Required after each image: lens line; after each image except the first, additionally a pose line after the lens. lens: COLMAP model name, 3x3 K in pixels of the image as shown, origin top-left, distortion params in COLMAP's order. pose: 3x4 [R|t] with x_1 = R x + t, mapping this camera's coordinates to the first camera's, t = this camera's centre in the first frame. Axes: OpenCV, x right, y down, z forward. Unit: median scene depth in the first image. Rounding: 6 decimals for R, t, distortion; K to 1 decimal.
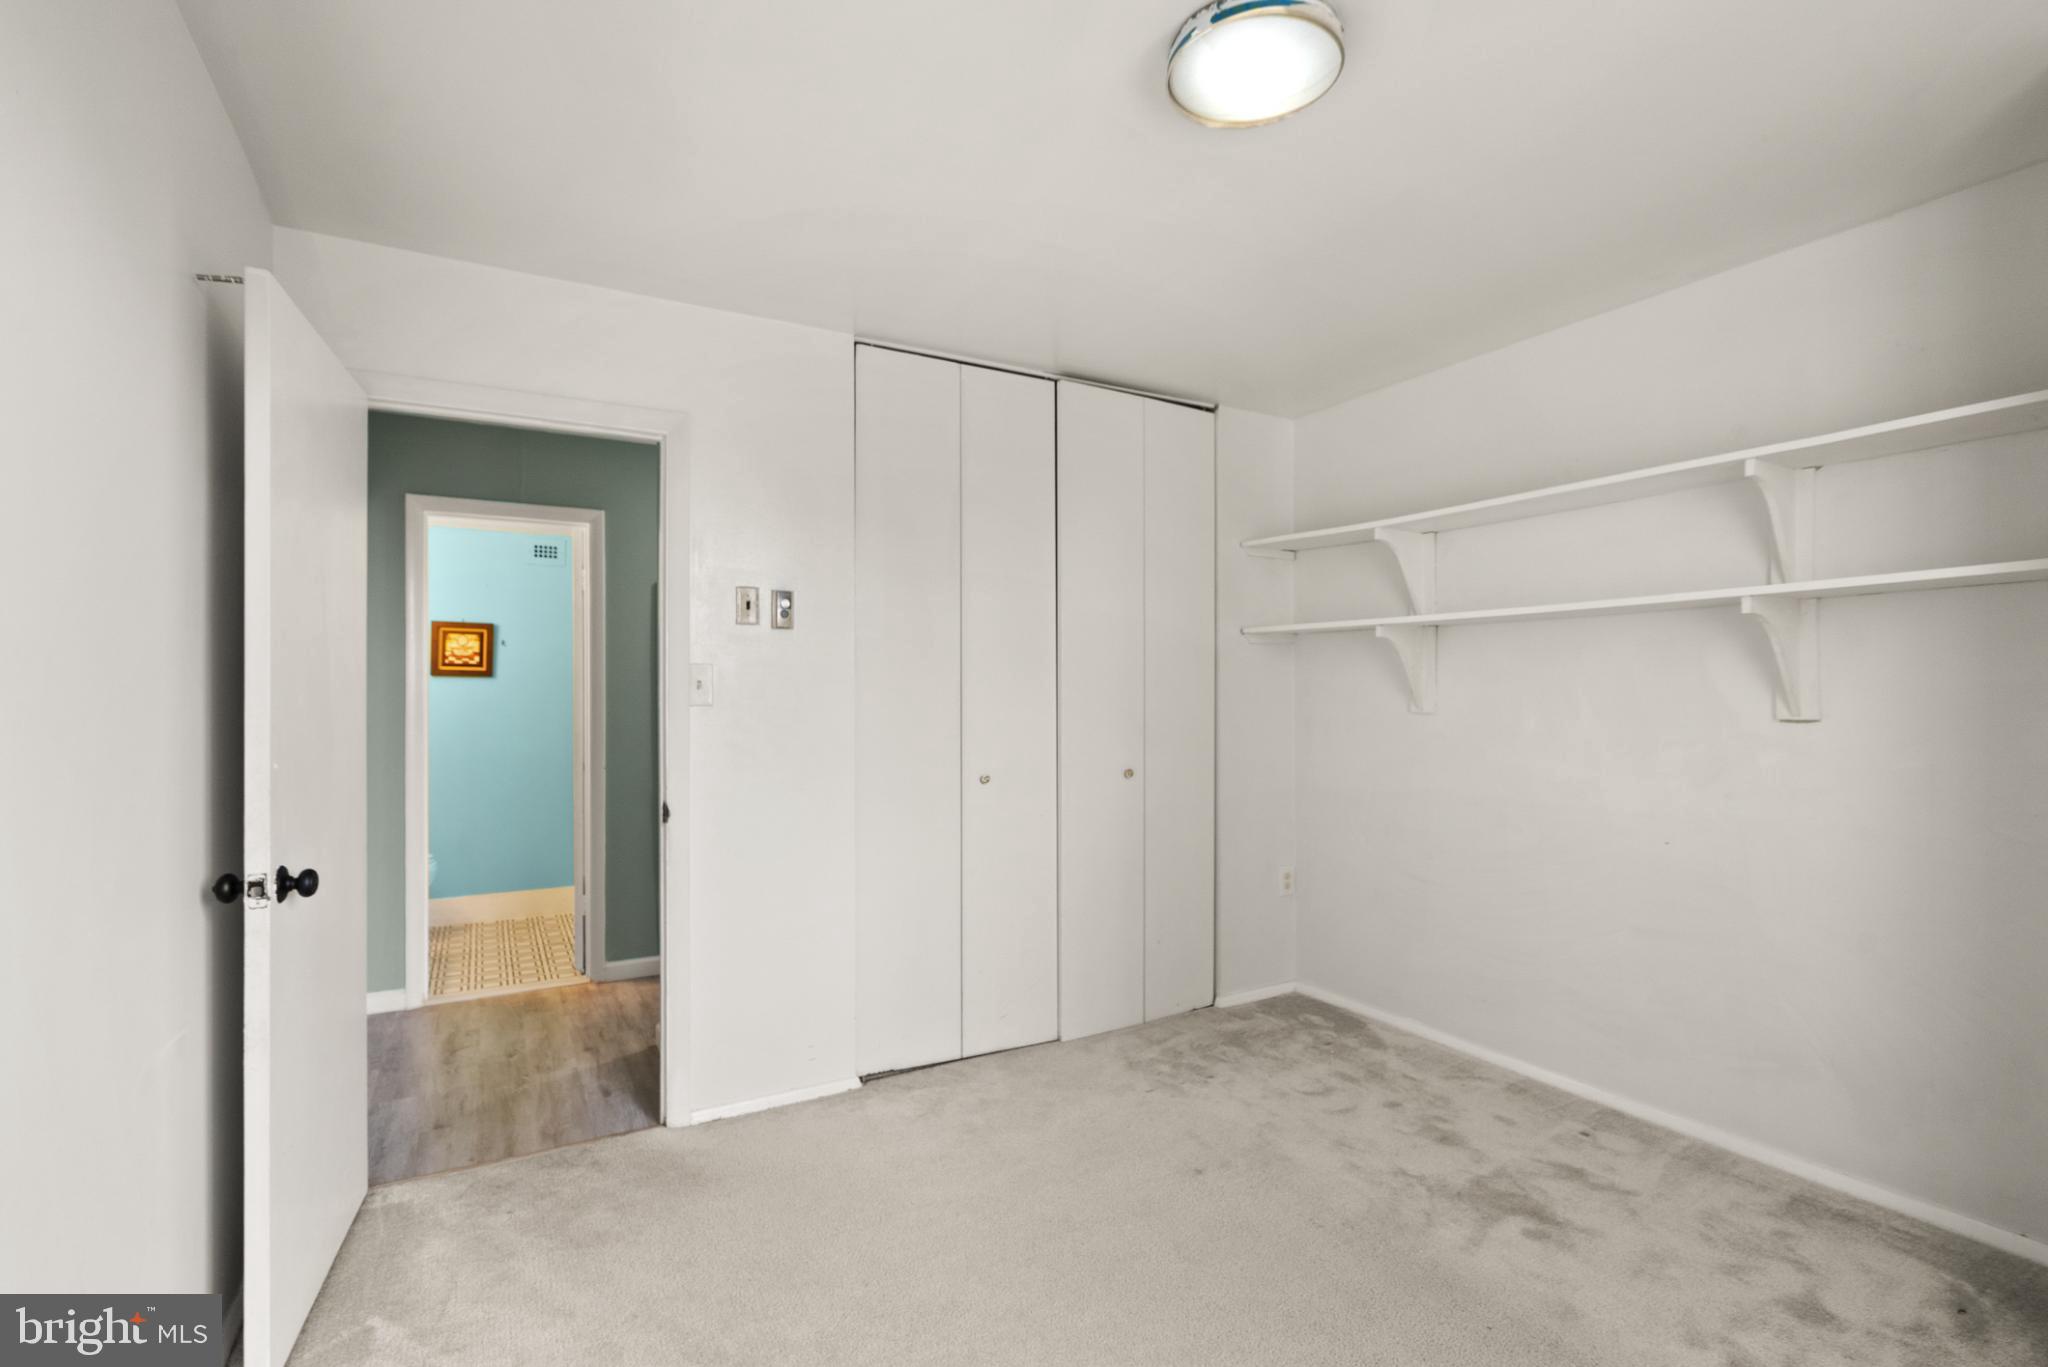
lens RADIAL K [[957.9, 0, 1019.7], [0, 957.9, 691.0], [0, 0, 1]] dist [-0.000894, 0.000552]
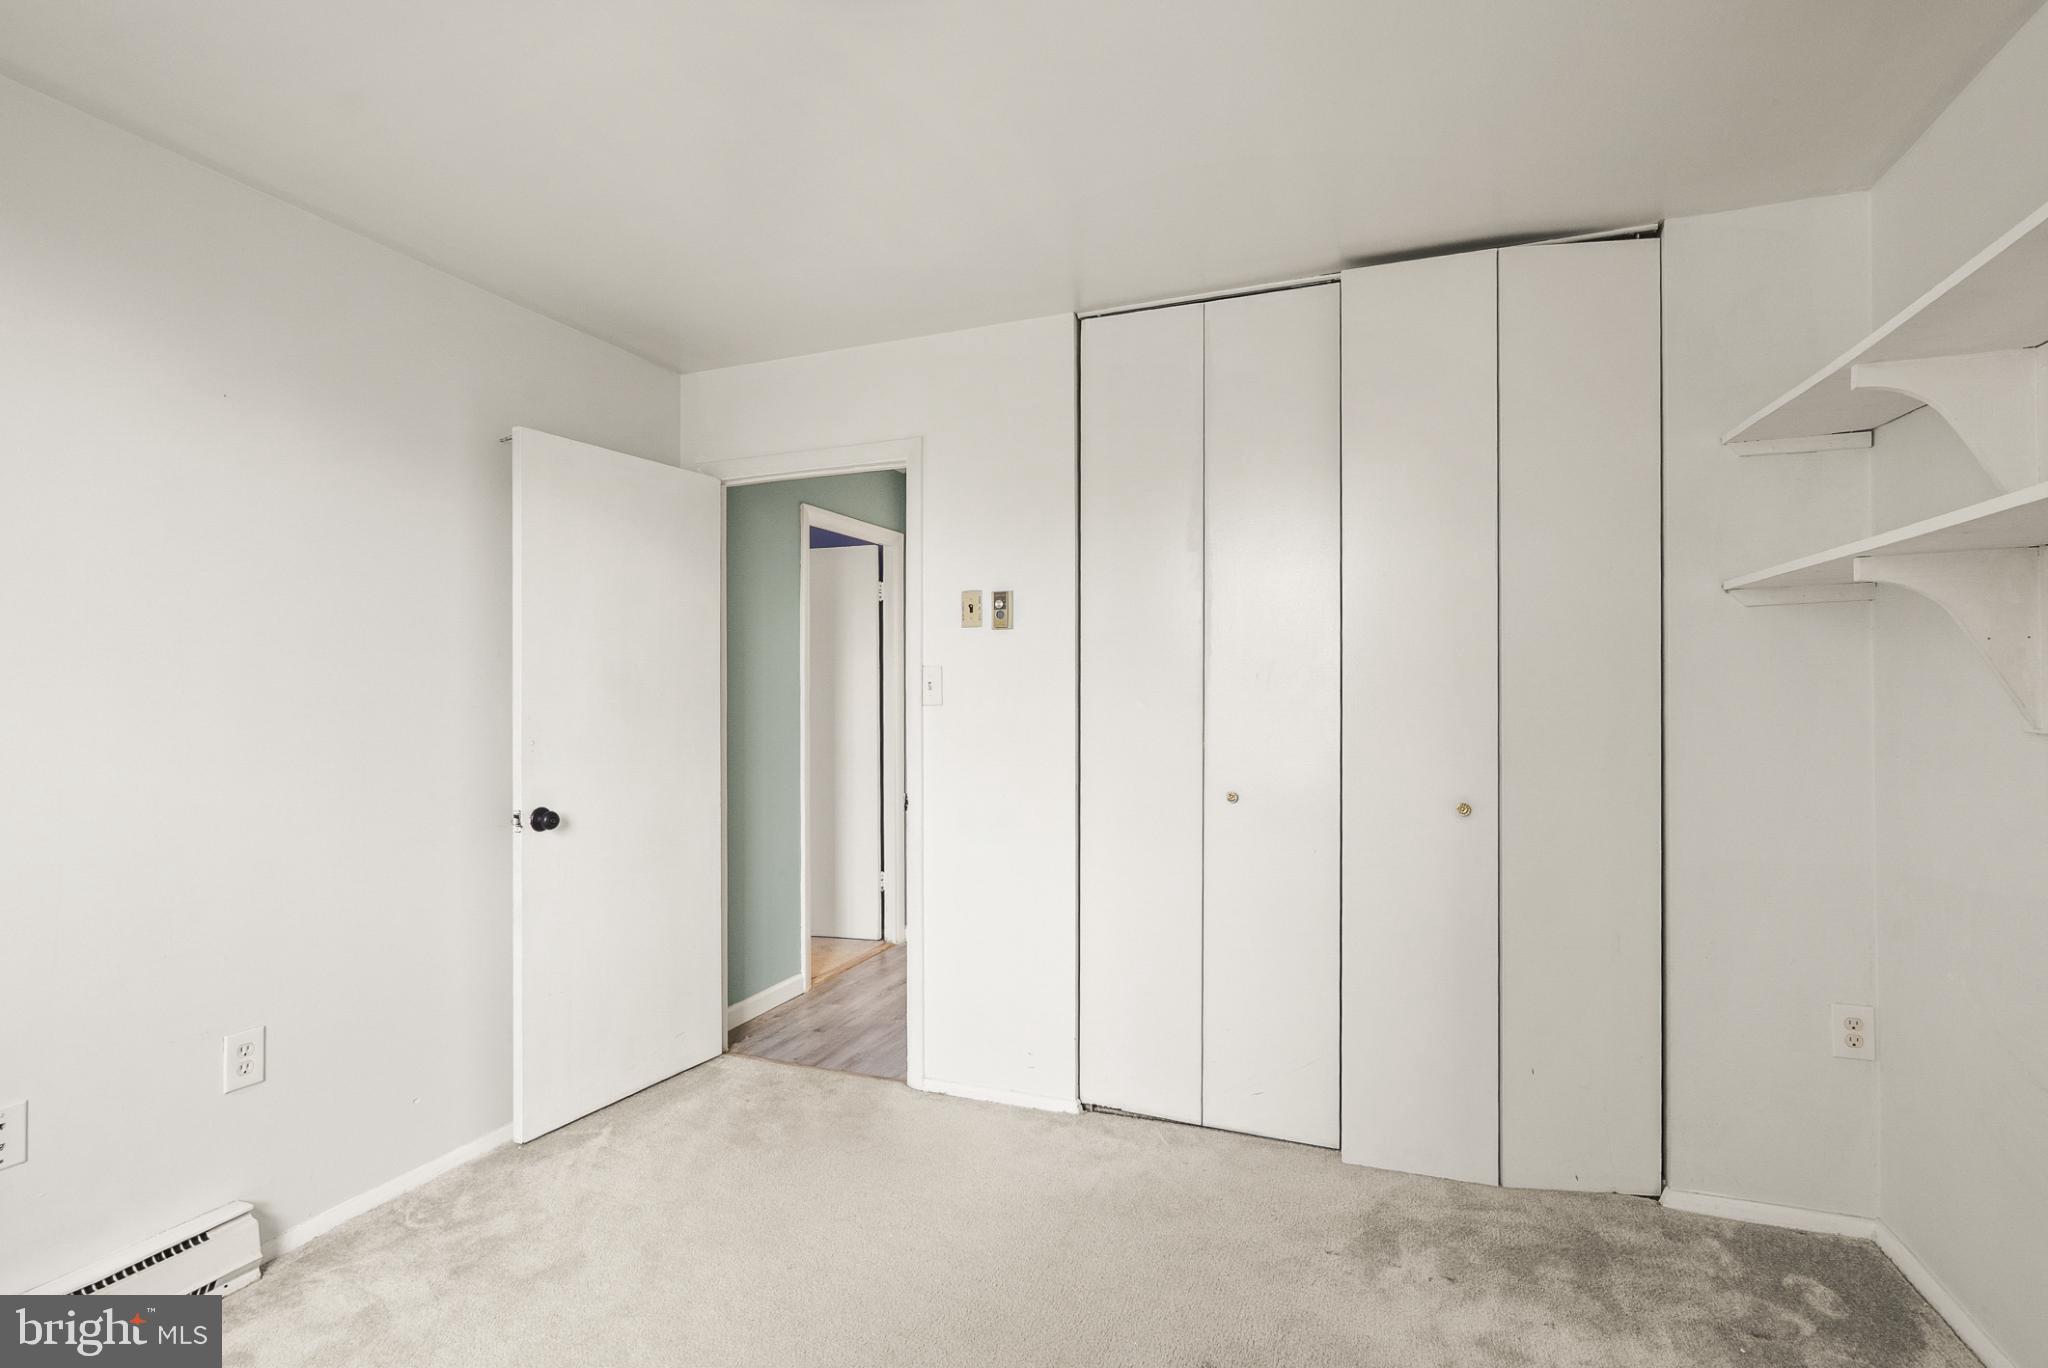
lens RADIAL K [[1017.8, 0, 1017.7], [0, 1017.8, 672.9], [0, 0, 1]] dist [0.007804, 0.000533]
pose [[0.616362, -0.012214, -0.787369, 0.597310], [0.008594, 0.999924, -0.008784, -0.009340], [0.787416, -0.001352, 0.616420, 0.346534]]
